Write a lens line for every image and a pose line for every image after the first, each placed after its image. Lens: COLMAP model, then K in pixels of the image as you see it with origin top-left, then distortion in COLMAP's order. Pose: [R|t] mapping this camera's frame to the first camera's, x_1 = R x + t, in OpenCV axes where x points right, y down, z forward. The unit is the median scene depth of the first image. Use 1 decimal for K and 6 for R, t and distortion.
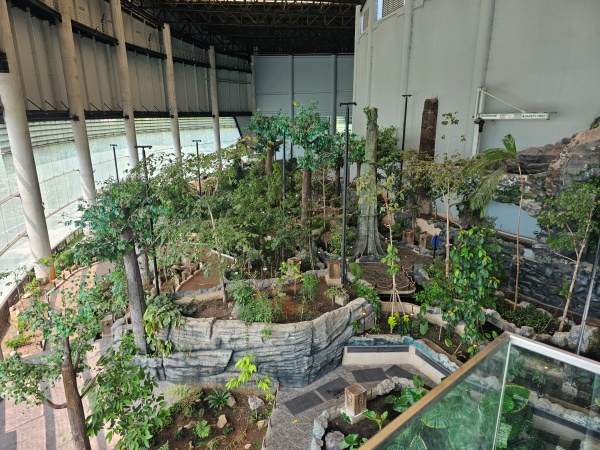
lens RADIAL K [[449.1, 0, 300.0], [0, 449.1, 225.0], [0, 0, 1]] dist [0.060426, -0.071153]
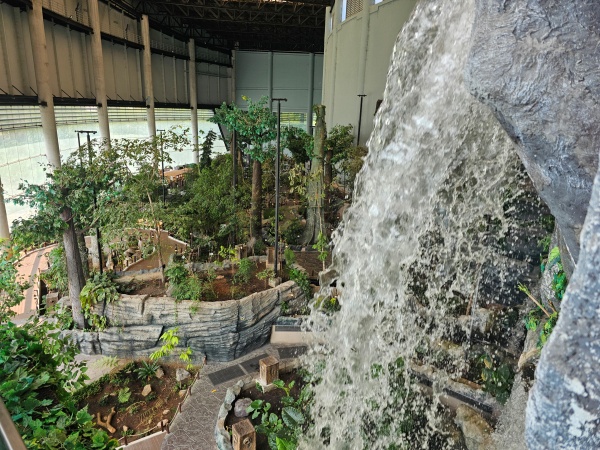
lens RADIAL K [[452.7, 0, 314.9], [0, 452.7, 221.6], [0, 0, 1]] dist [0.055171, -0.062554]
pose [[0.998889, 0.031853, 0.034728, 0.120768], [-0.031741, 0.999489, -0.003758, 0.018562], [-0.034830, 0.002651, 0.999390, -0.064686]]
